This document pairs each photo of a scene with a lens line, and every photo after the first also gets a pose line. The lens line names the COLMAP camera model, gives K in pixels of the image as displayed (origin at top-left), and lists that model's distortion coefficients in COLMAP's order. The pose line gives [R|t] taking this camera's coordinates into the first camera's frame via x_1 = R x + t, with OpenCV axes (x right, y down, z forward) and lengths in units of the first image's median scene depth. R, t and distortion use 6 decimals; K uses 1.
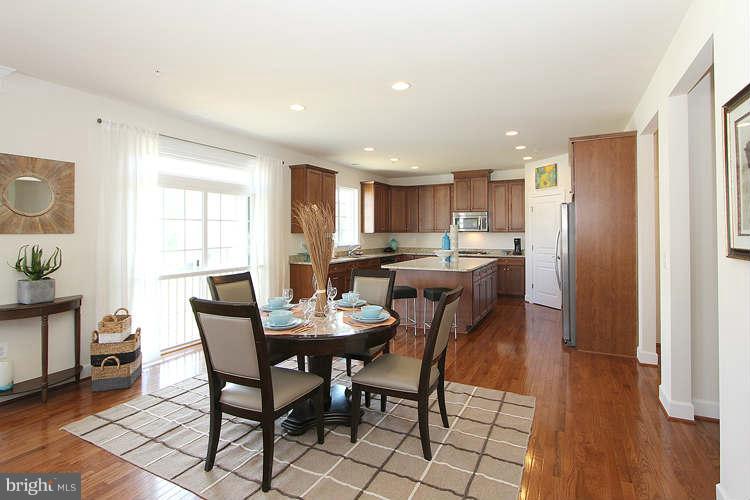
lens RADIAL K [[372.6, 0, 379.2], [0, 372.6, 227.5], [0, 0, 1]] dist [-0.018282, 0.000213]
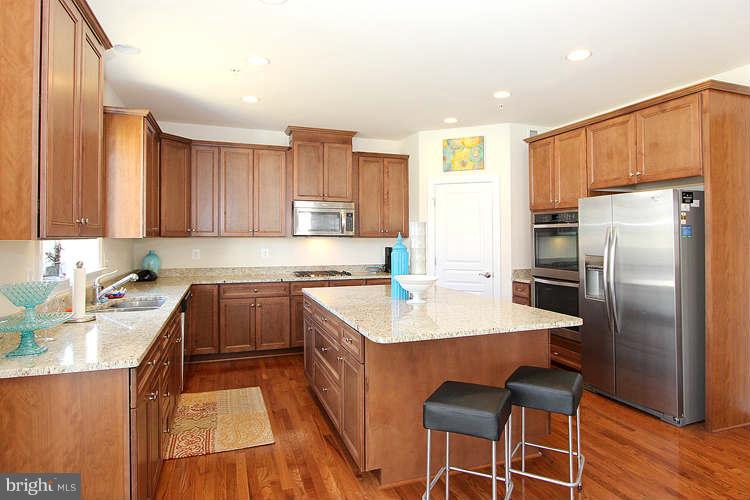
lens RADIAL K [[445.5, 0, 400.8], [0, 445.5, 232.2], [0, 0, 1]] dist [-0.022471, 0.000669]
pose [[0.672144, 0.012036, 0.740323, -0.188287], [-0.013213, 0.999904, -0.004260, 0.006828], [-0.740303, -0.006919, 0.672238, 0.483702]]
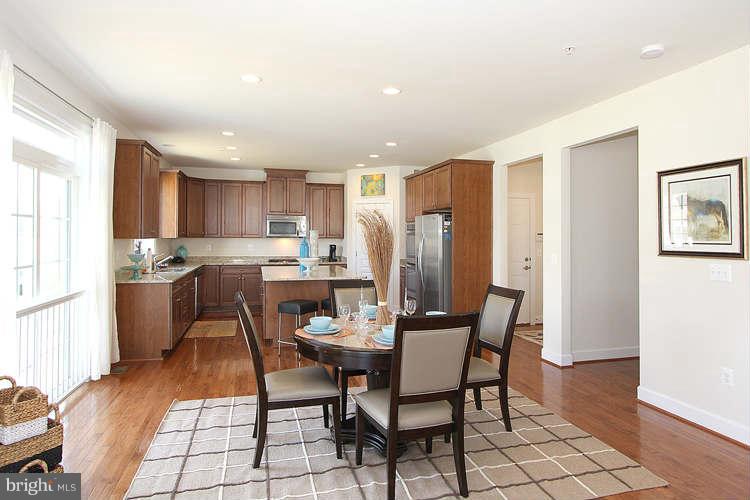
lens RADIAL K [[439.7, 0, 382.7], [0, 439.7, 233.6], [0, 0, 1]] dist [-0.022155, 0.000169]
pose [[0.737824, 0.013599, 0.674857, -0.314091], [-0.017402, 0.999848, -0.001122, -0.000616], [-0.674769, -0.010916, 0.737948, 0.067525]]
